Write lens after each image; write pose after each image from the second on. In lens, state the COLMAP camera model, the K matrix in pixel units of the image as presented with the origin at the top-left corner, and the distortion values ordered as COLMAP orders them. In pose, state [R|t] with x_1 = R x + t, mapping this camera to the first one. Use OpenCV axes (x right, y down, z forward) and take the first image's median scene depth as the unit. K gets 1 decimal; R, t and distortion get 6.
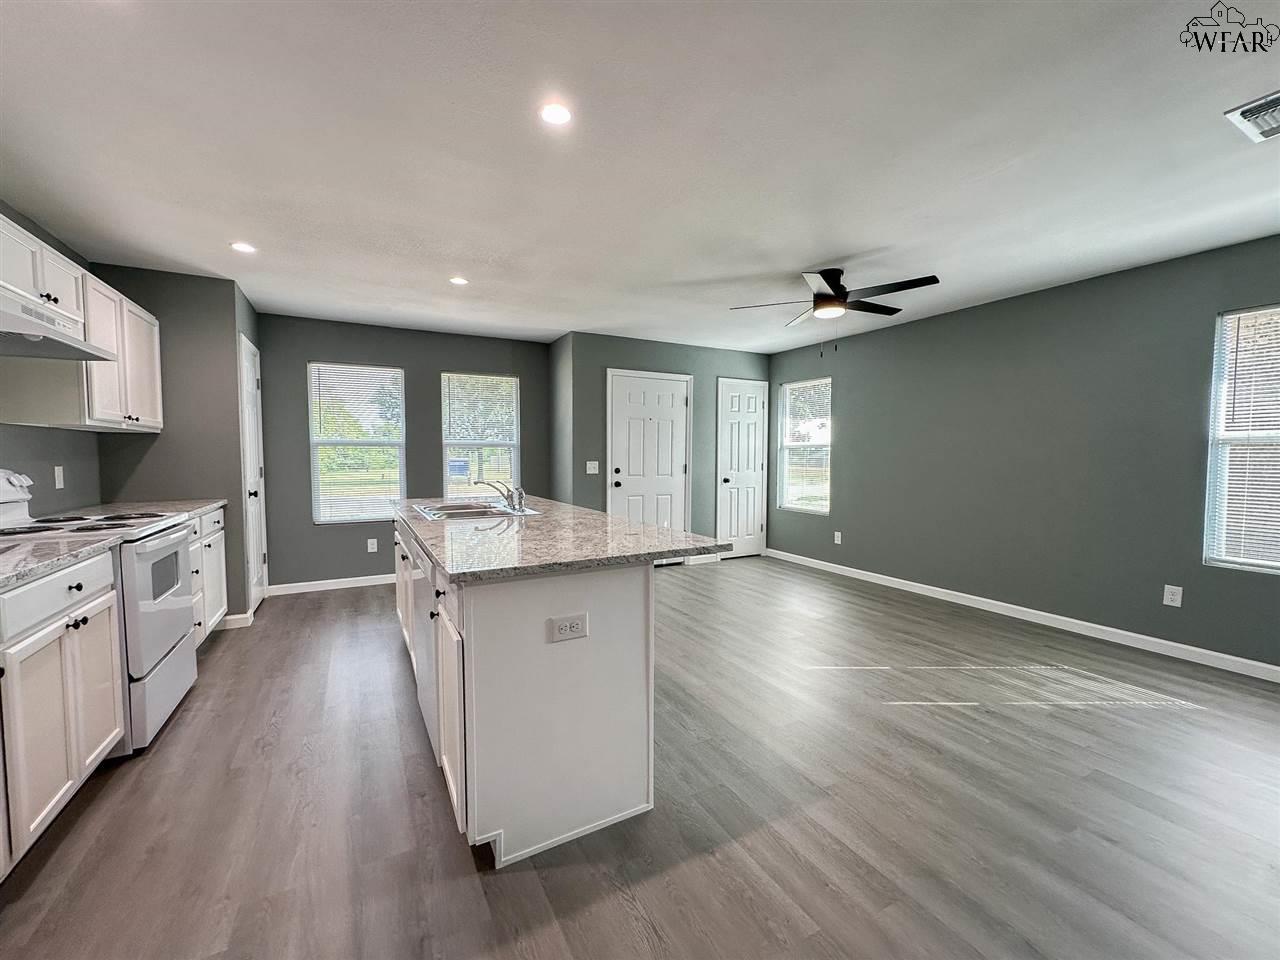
lens RADIAL K [[515.2, 0, 639.2], [0, 515.2, 483.7], [0, 0, 1]] dist [-0.006581, -0.000136]
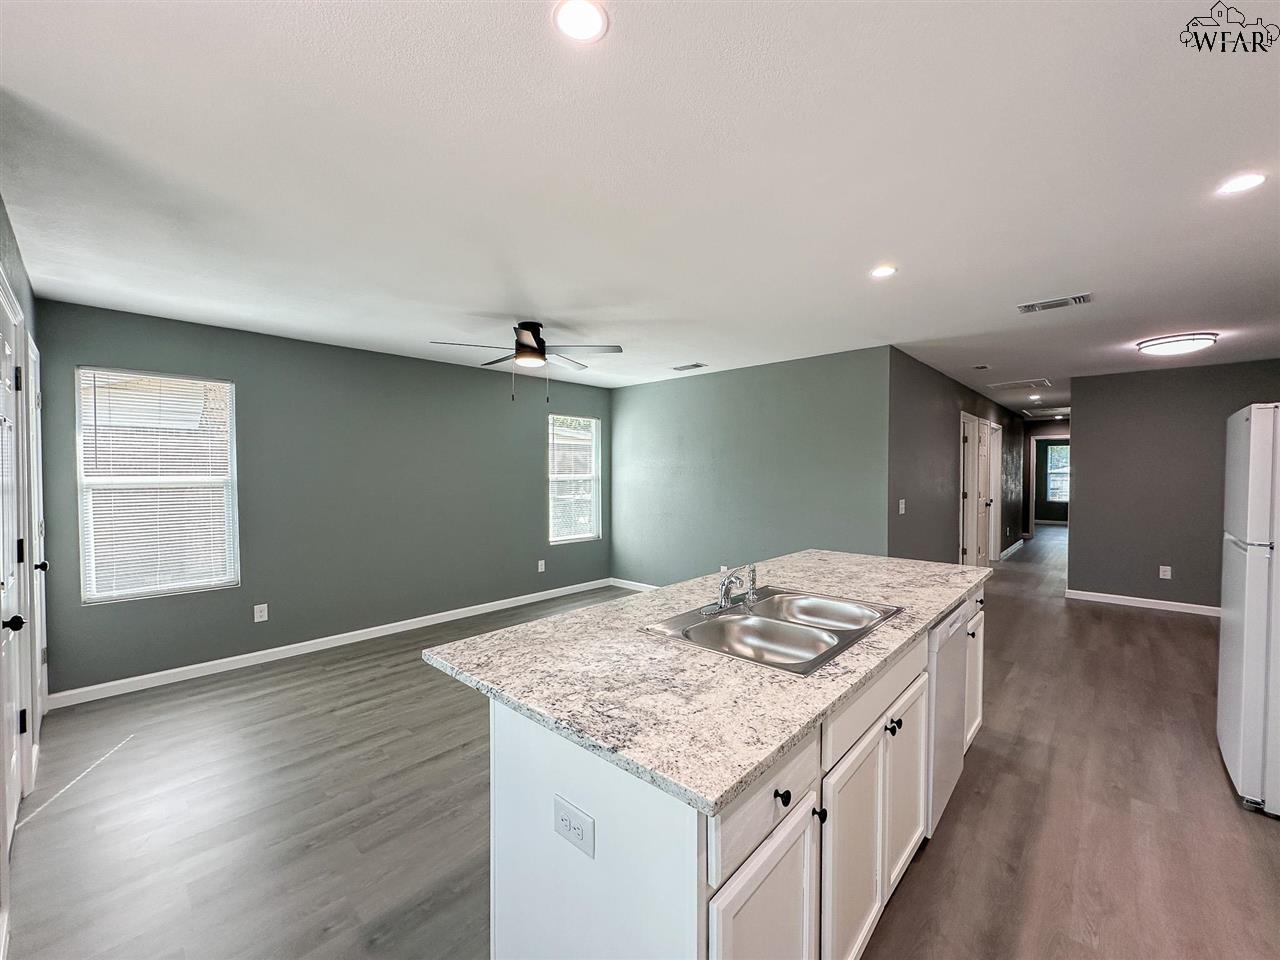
lens RADIAL K [[515.2, 0, 639.2], [0, 515.2, 483.7], [0, 0, 1]] dist [-0.006581, -0.000136]
pose [[-0.316927, -0.024103, 0.948143, -0.717408], [0.055021, 0.997526, 0.043750, -0.119933], [-0.946853, 0.066033, -0.314817, 1.154091]]
